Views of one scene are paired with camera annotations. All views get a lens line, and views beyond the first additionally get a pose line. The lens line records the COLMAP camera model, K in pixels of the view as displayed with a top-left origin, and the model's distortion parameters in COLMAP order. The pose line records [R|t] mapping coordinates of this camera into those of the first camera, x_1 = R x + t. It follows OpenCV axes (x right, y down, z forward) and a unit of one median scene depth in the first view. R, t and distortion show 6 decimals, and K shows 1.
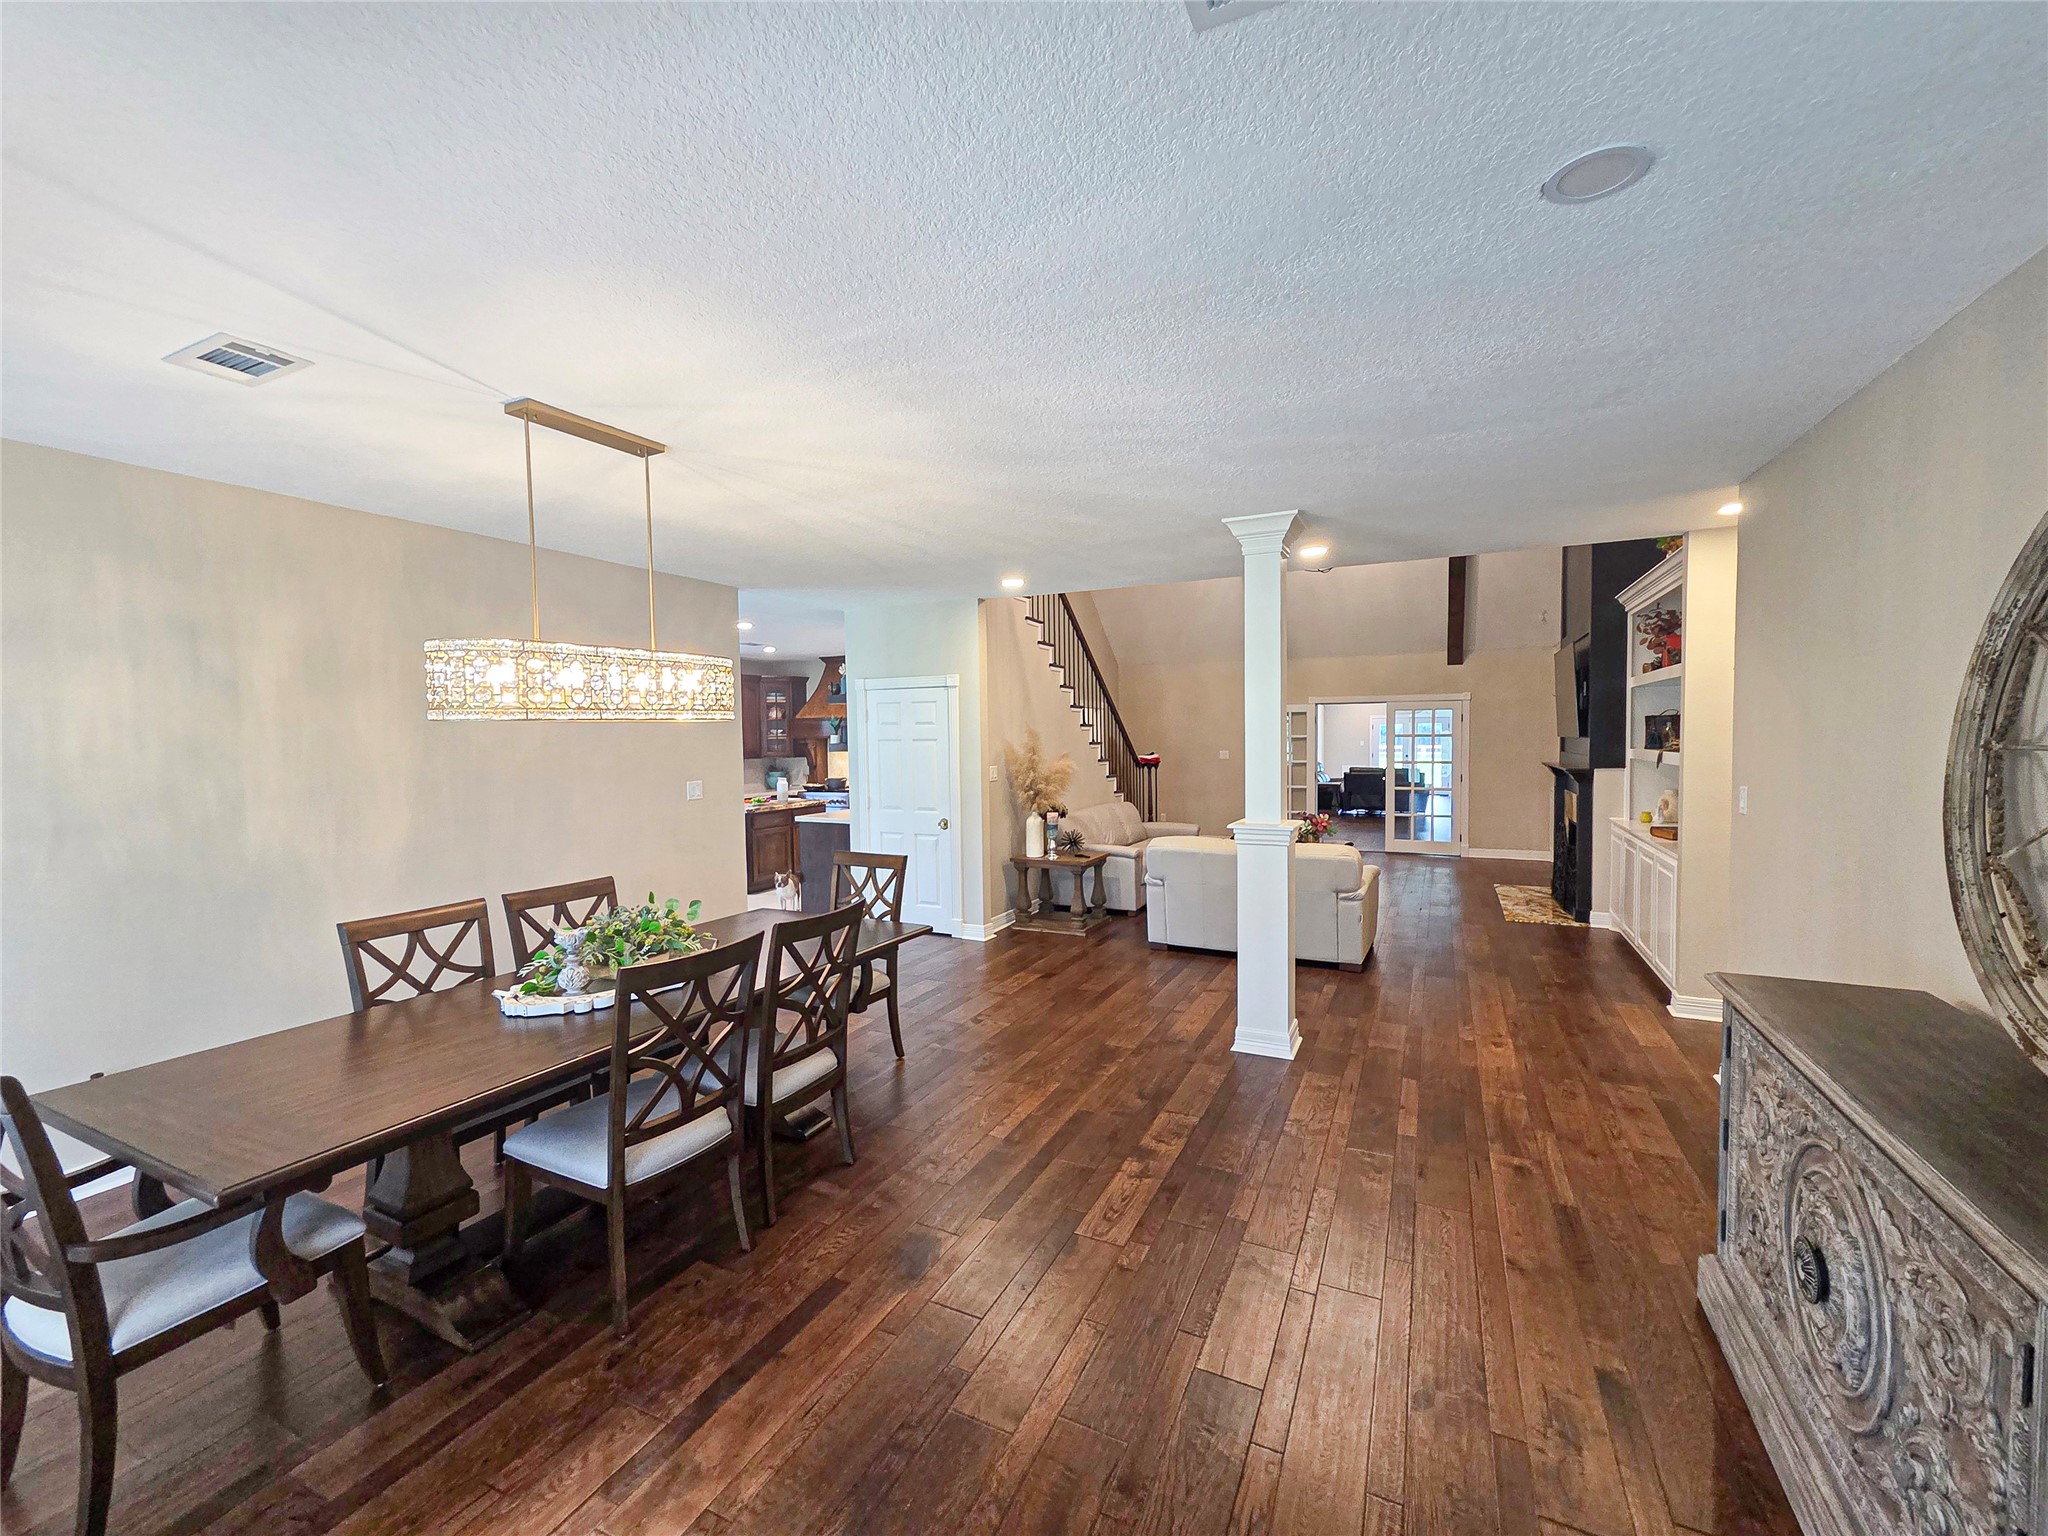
lens RADIAL K [[838.4, 0, 1026.8], [0, 838.4, 779.1], [0, 0, 1]] dist [0.004674, -0.000975]
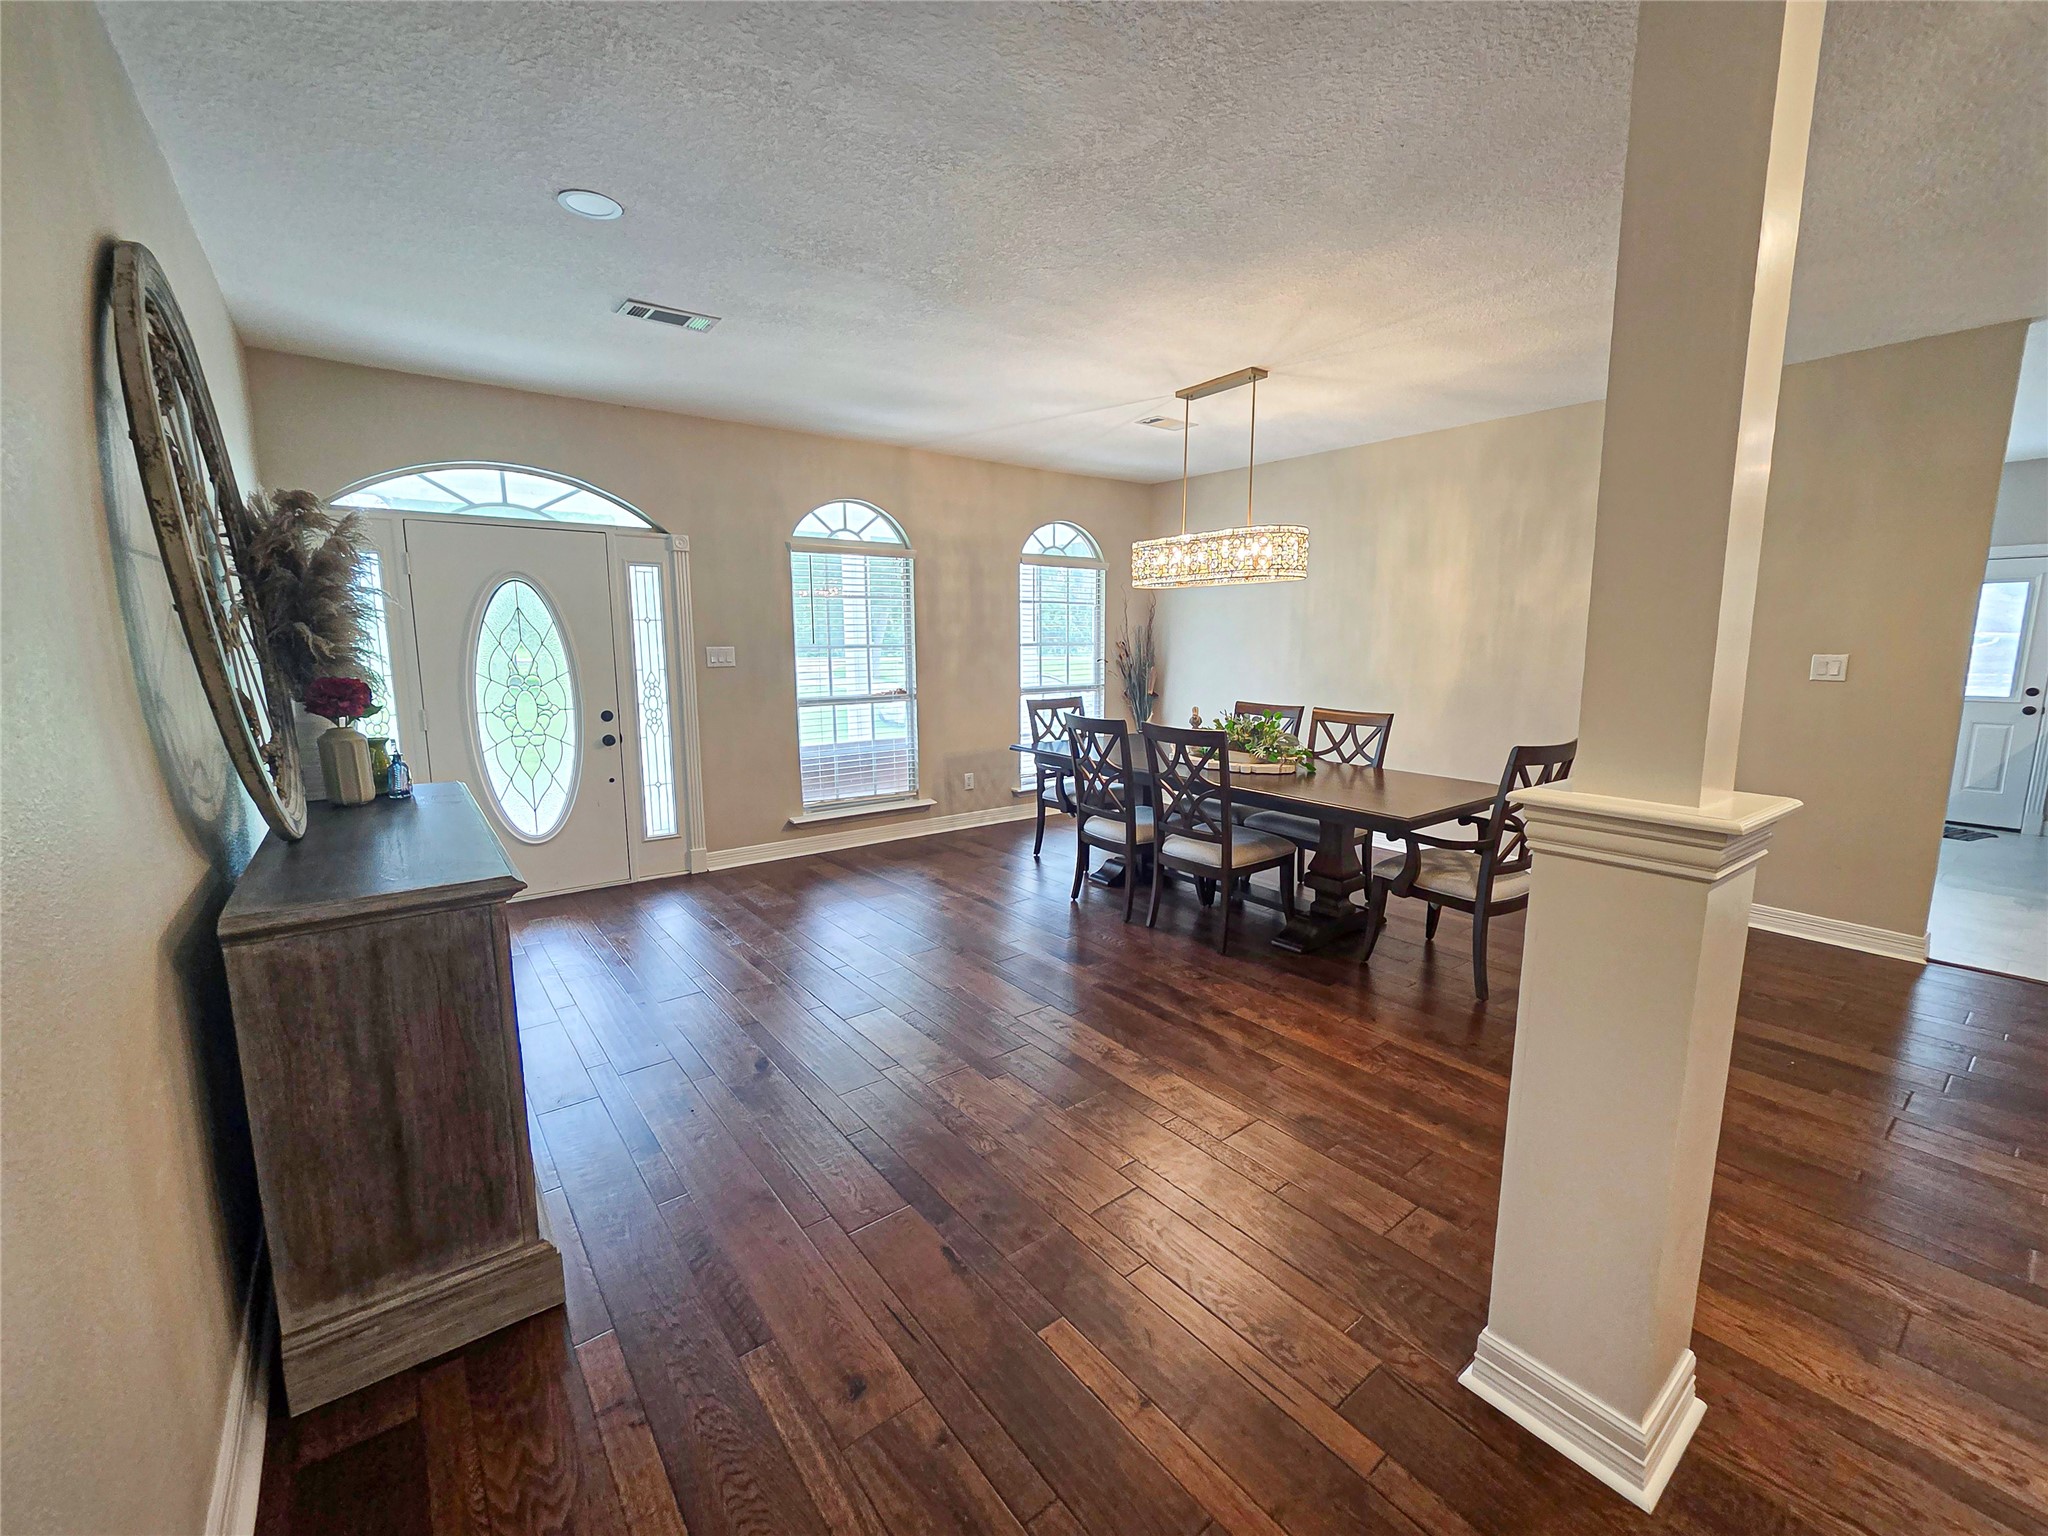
lens RADIAL K [[838.4, 0, 1021.2], [0, 838.4, 762.7], [0, 0, 1]] dist [0.004674, -0.000975]
pose [[-0.454913, 0.139685, -0.879512, 0.962404], [-0.043079, 0.983014, 0.178405, -0.003348], [0.889493, 0.119047, -0.441169, 1.305727]]
